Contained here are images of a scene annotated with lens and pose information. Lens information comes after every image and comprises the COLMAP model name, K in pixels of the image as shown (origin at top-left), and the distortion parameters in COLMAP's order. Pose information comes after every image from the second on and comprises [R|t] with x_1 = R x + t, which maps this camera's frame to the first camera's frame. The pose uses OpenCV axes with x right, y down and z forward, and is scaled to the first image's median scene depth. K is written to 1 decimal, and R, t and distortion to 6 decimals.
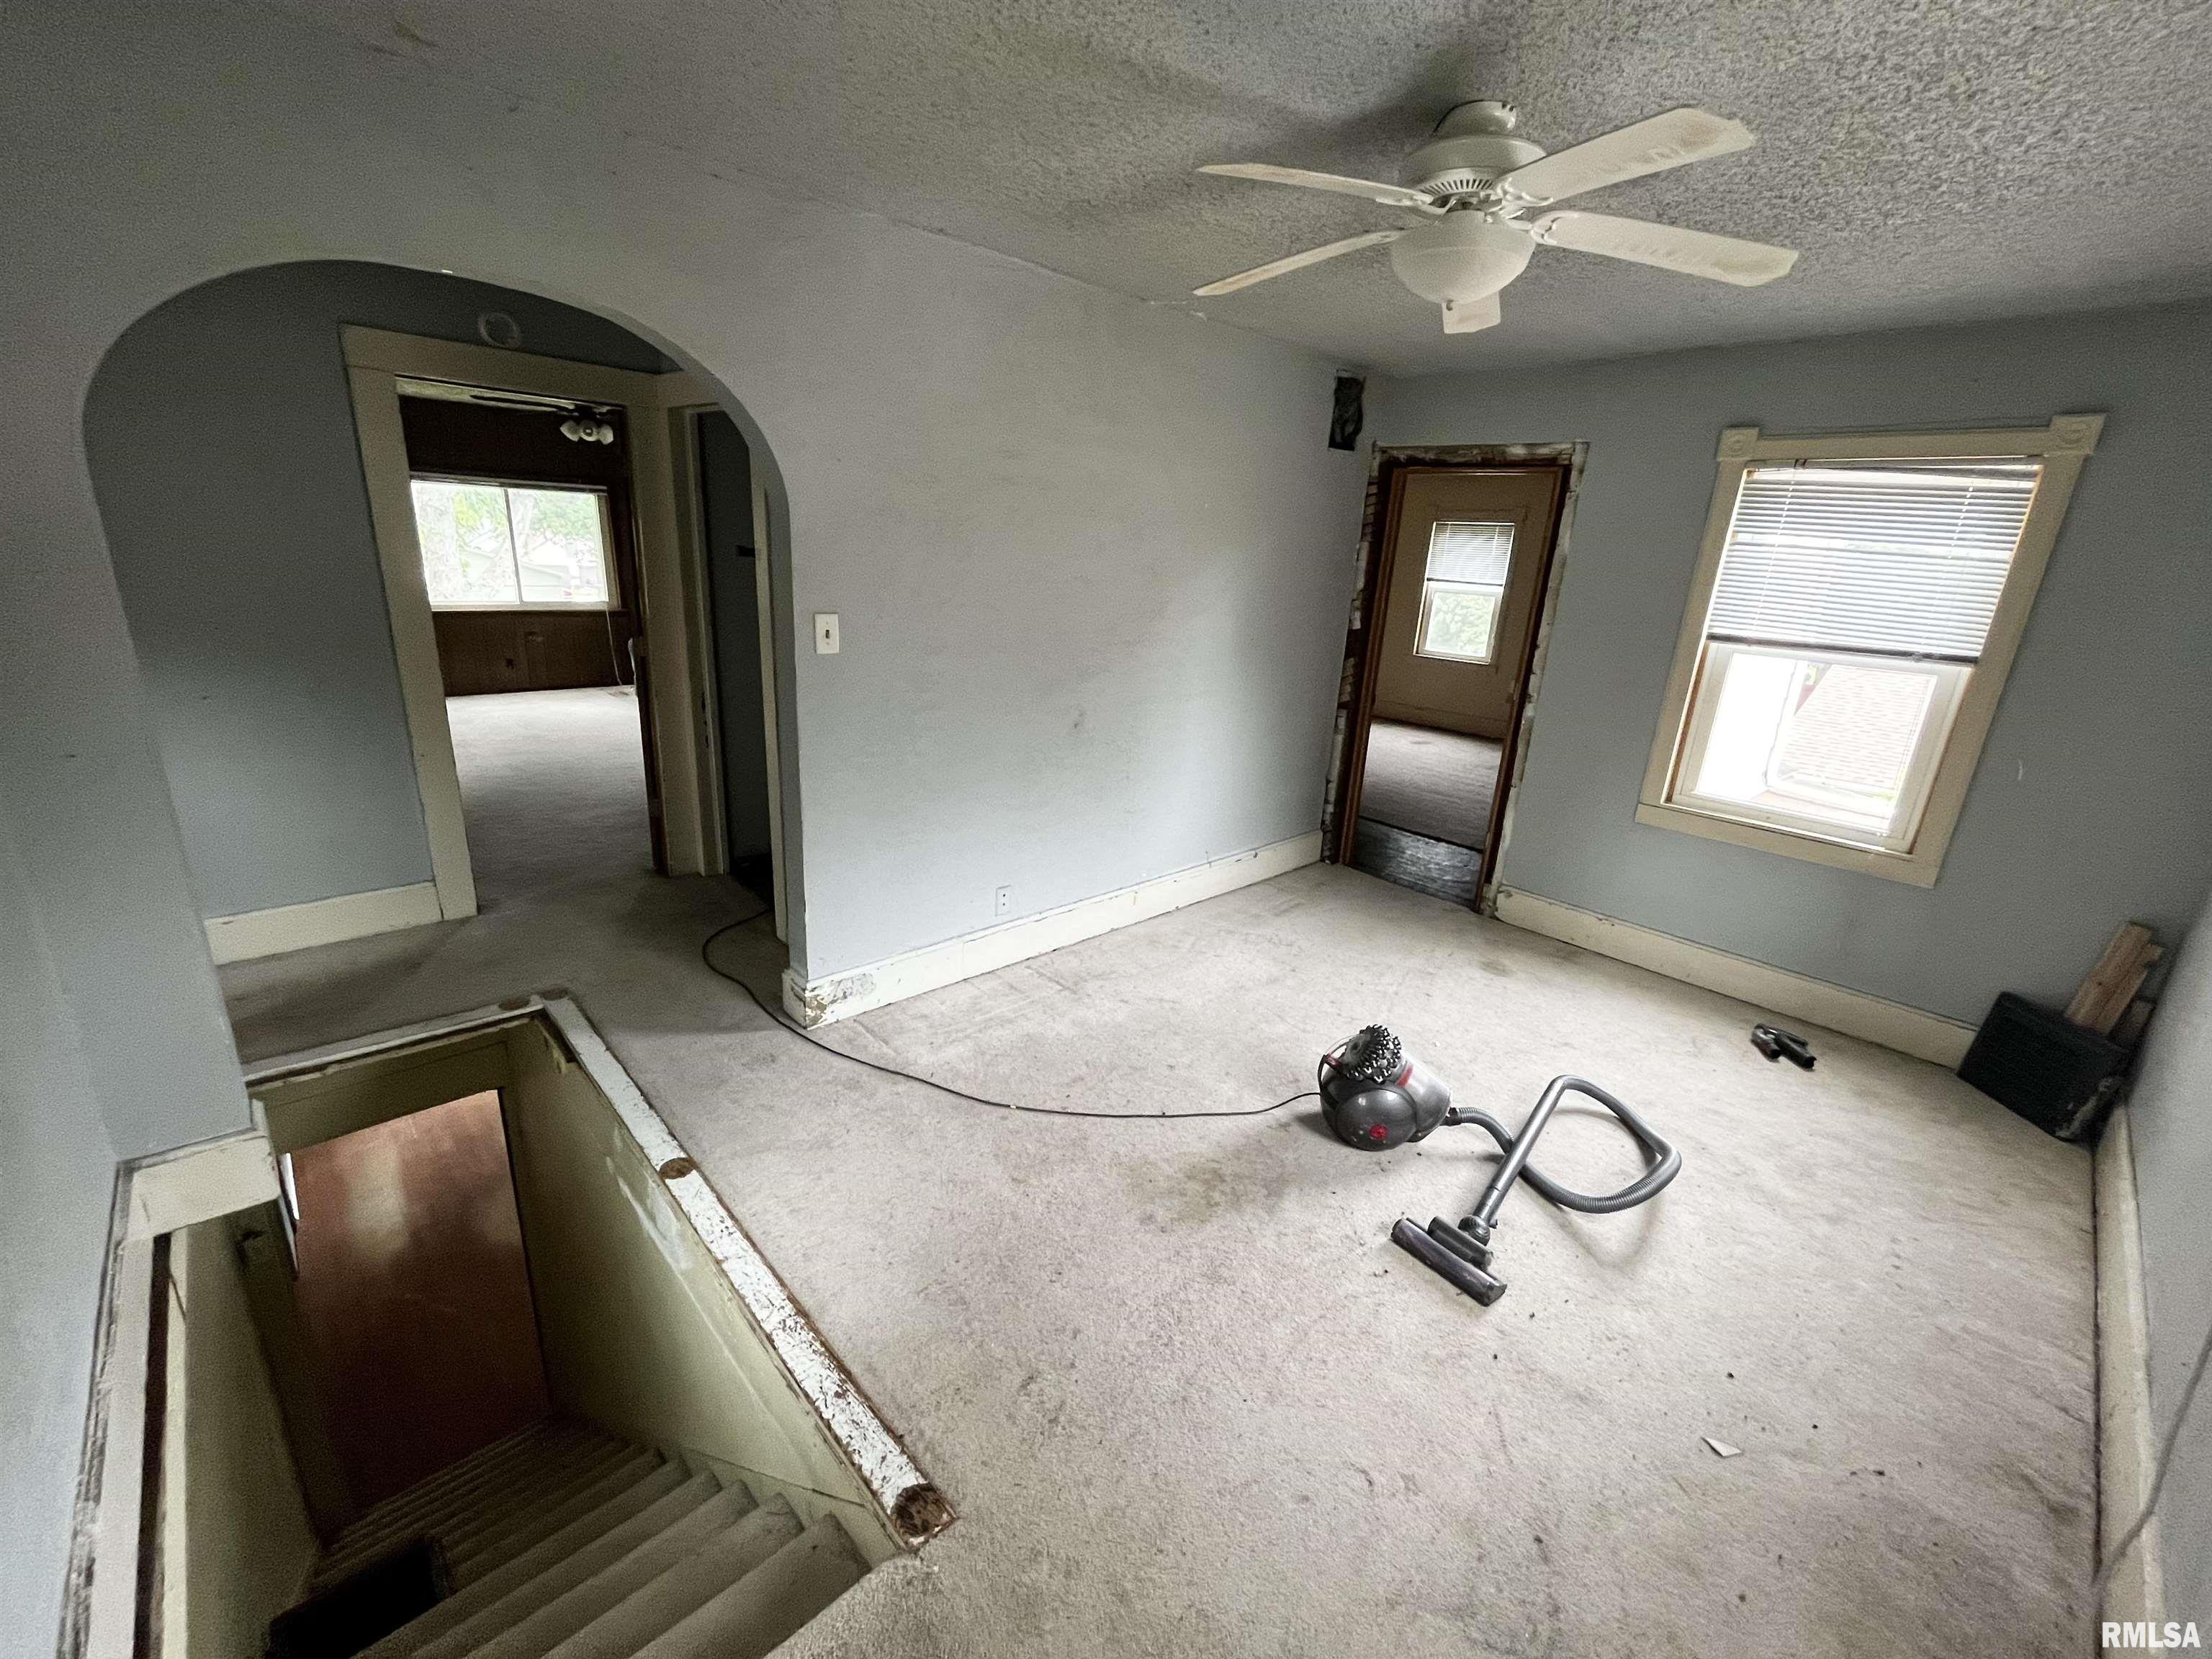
lens RADIAL K [[900.1, 0, 1102.7], [0, 900.1, 827.2], [0, 0, 1]] dist [-0.001744, -0.000173]
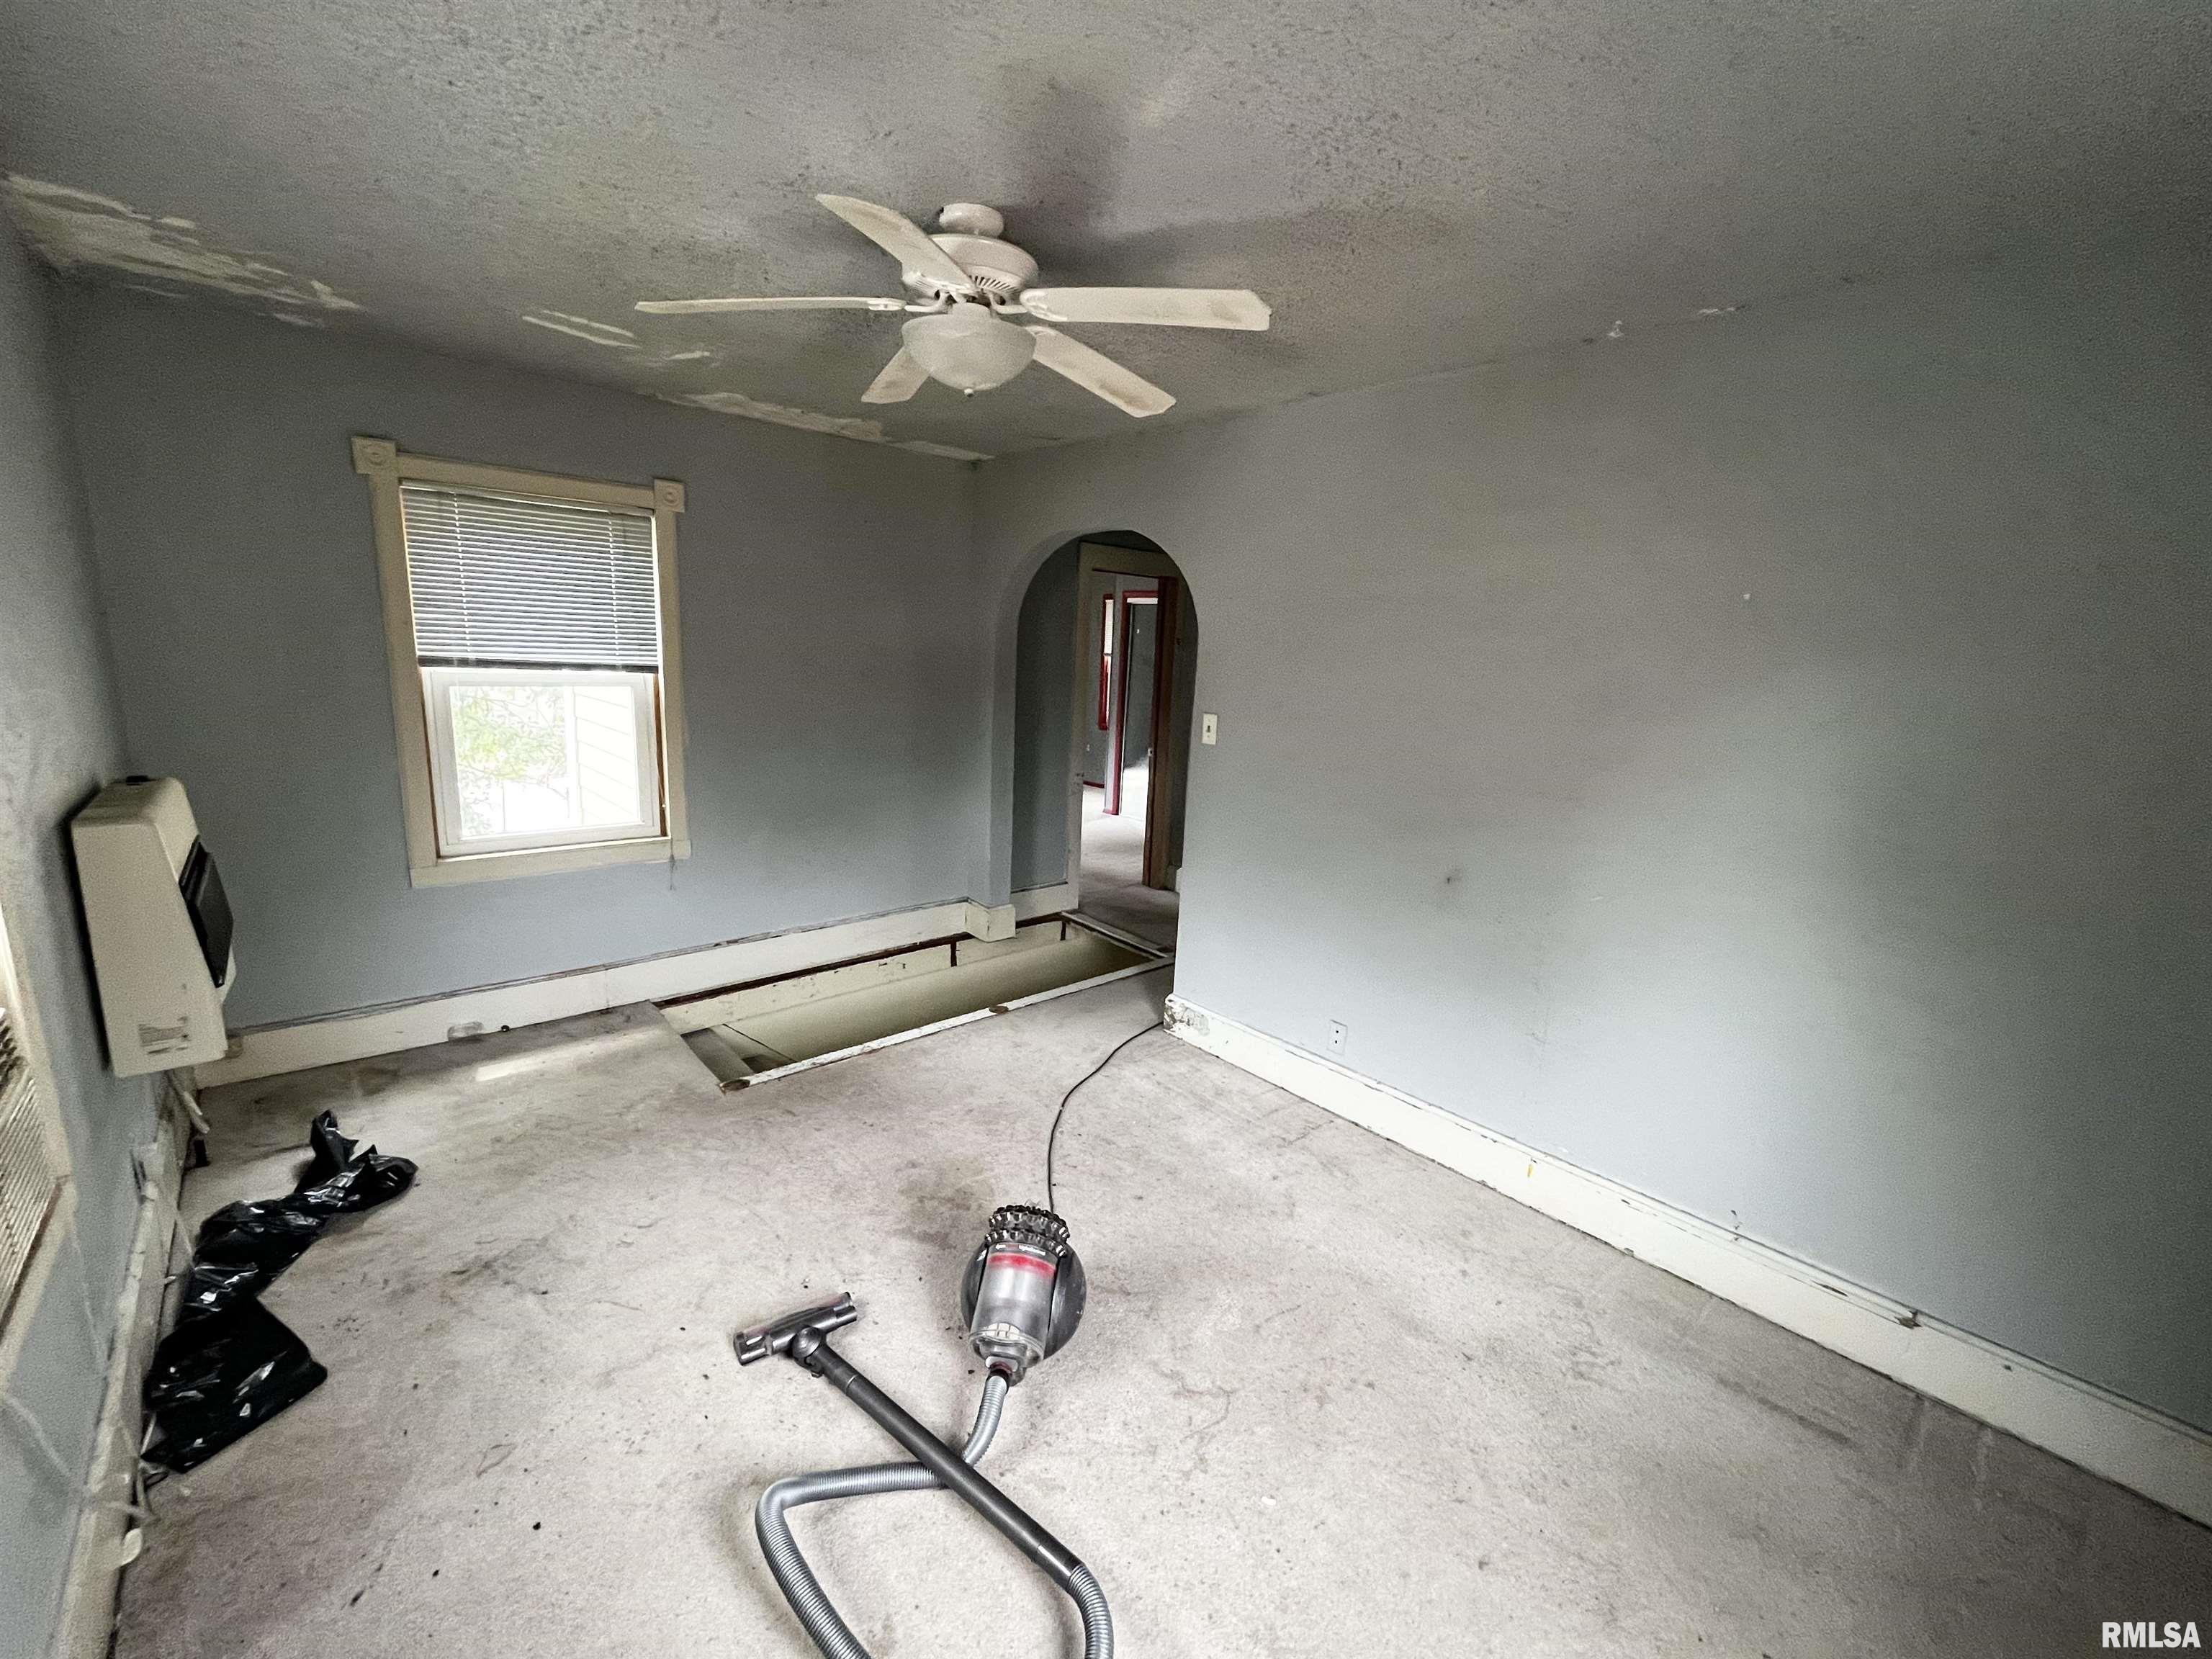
lens RADIAL K [[925.5, 0, 1119.5], [0, 925.5, 828.5], [0, 0, 1]] dist [-0.001085, -0.000178]
pose [[-0.016005, 0.144502, -0.989375, 0.886169], [-0.339442, 0.929951, 0.141314, -0.194851], [0.940491, 0.338097, 0.034166, 0.763056]]
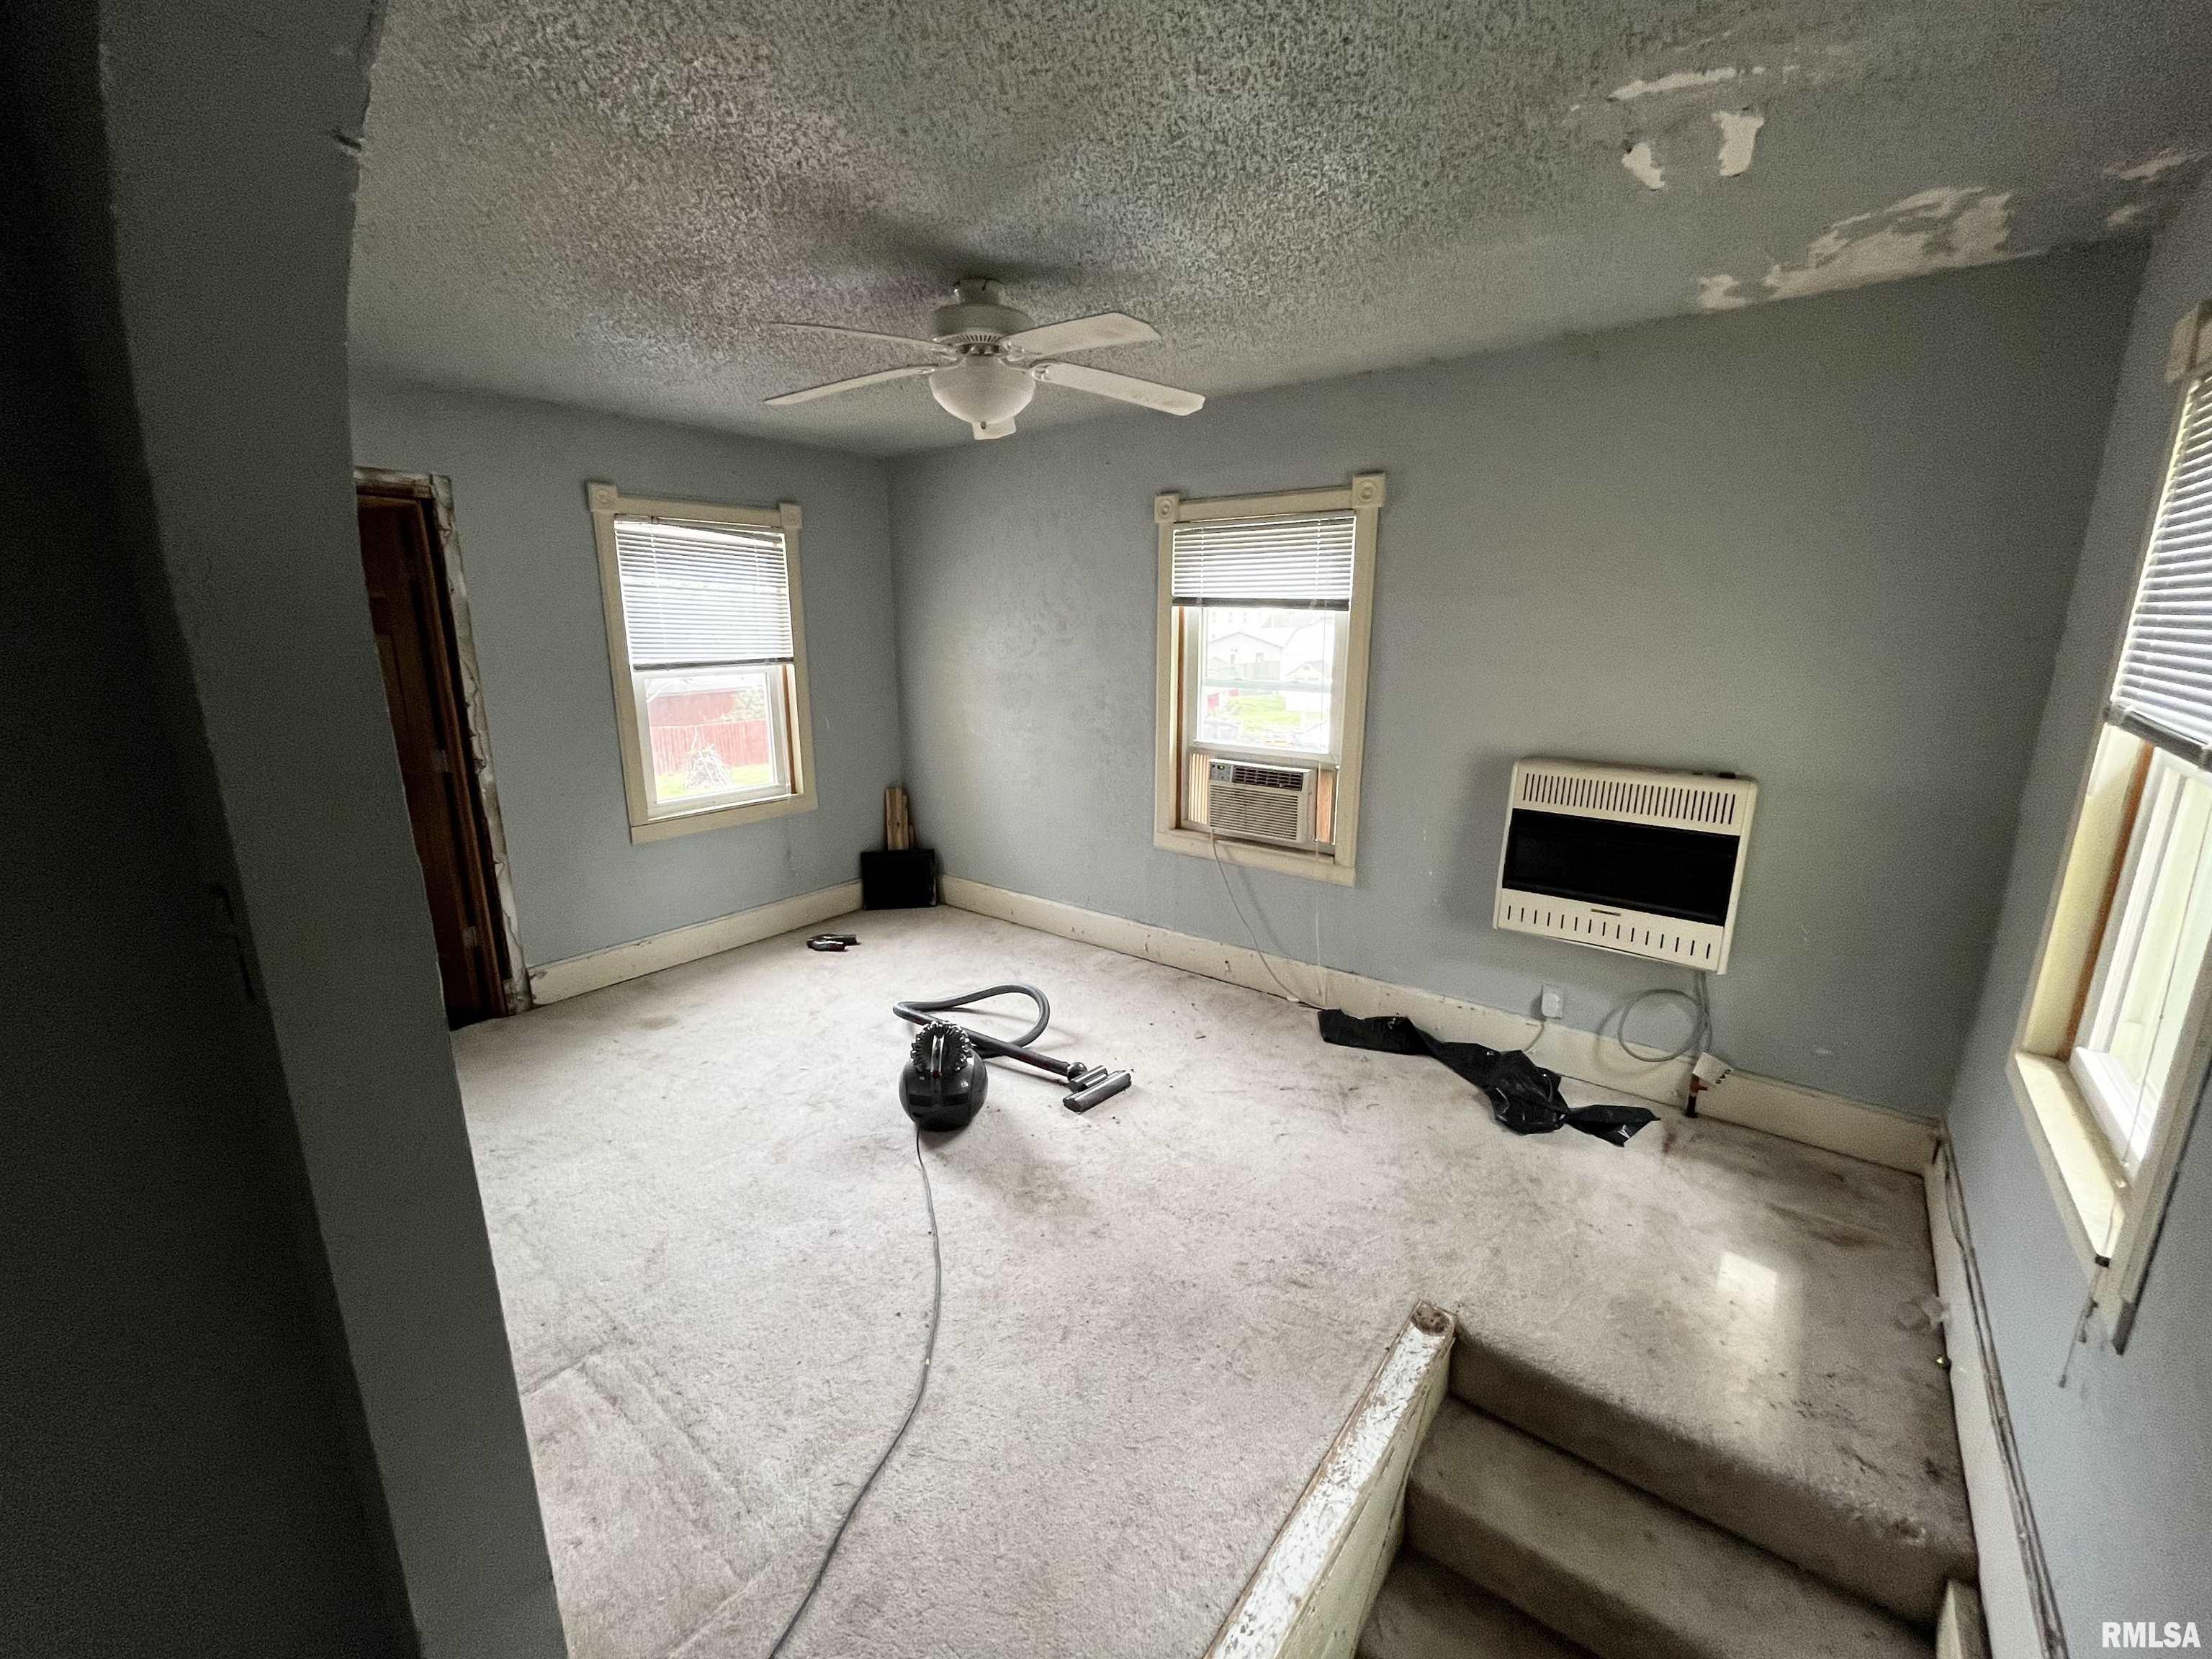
lens RADIAL K [[900.1, 0, 1102.7], [0, 900.1, 827.2], [0, 0, 1]] dist [-0.001744, -0.000173]
pose [[-0.144145, -0.284349, 0.947823, -0.598329], [0.285854, 0.905027, 0.314983, -0.246548], [-0.947370, 0.316342, -0.049173, 0.637722]]
